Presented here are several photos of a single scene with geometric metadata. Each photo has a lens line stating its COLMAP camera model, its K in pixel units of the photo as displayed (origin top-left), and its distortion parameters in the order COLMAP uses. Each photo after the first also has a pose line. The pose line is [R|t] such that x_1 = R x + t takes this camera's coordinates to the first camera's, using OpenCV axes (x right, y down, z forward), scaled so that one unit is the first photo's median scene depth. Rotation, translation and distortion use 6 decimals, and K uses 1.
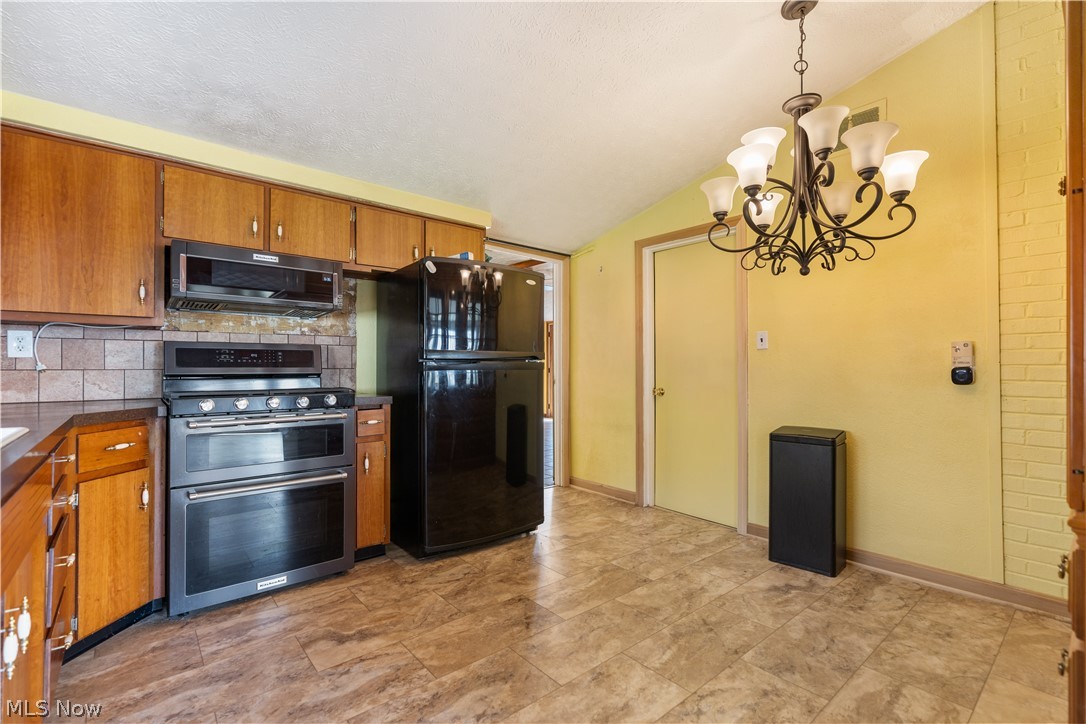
lens RADIAL K [[486.3, 0, 544.1], [0, 486.3, 364.0], [0, 0, 1]] dist [-0.006271, 0.002981]
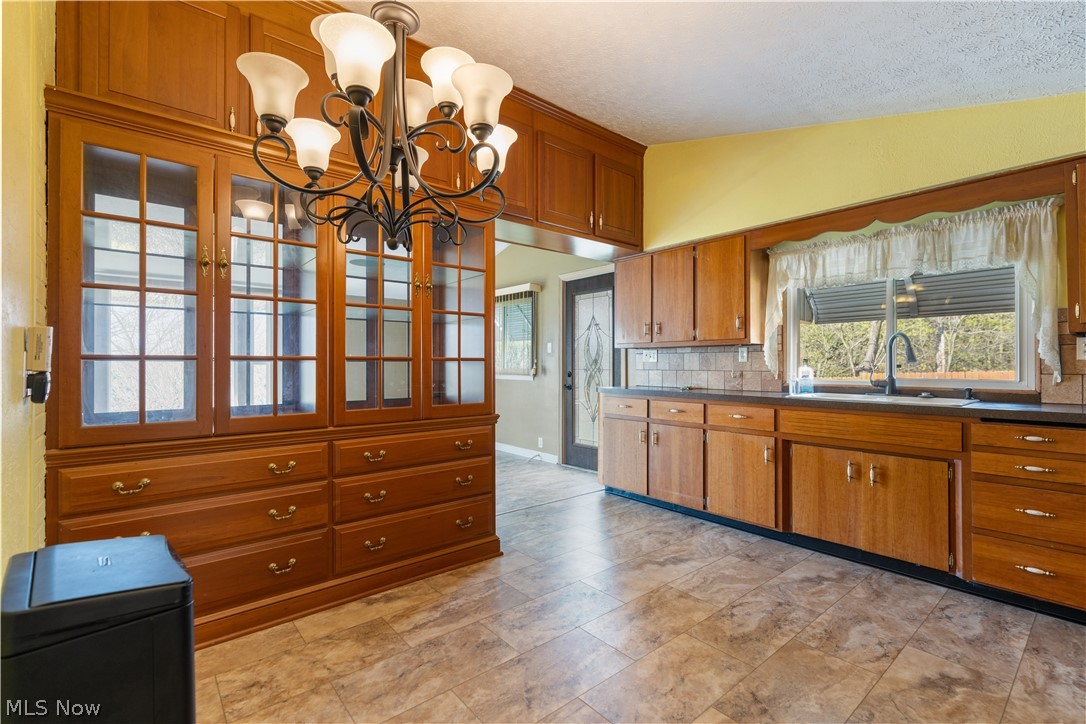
lens RADIAL K [[486.3, 0, 538.7], [0, 486.3, 363.4], [0, 0, 1]] dist [-0.006271, 0.002981]
pose [[-0.999883, -0.003523, 0.014860, 0.281146], [-0.003694, 0.999927, -0.011537, -0.000099], [-0.014818, -0.011590, -0.999823, 1.629521]]
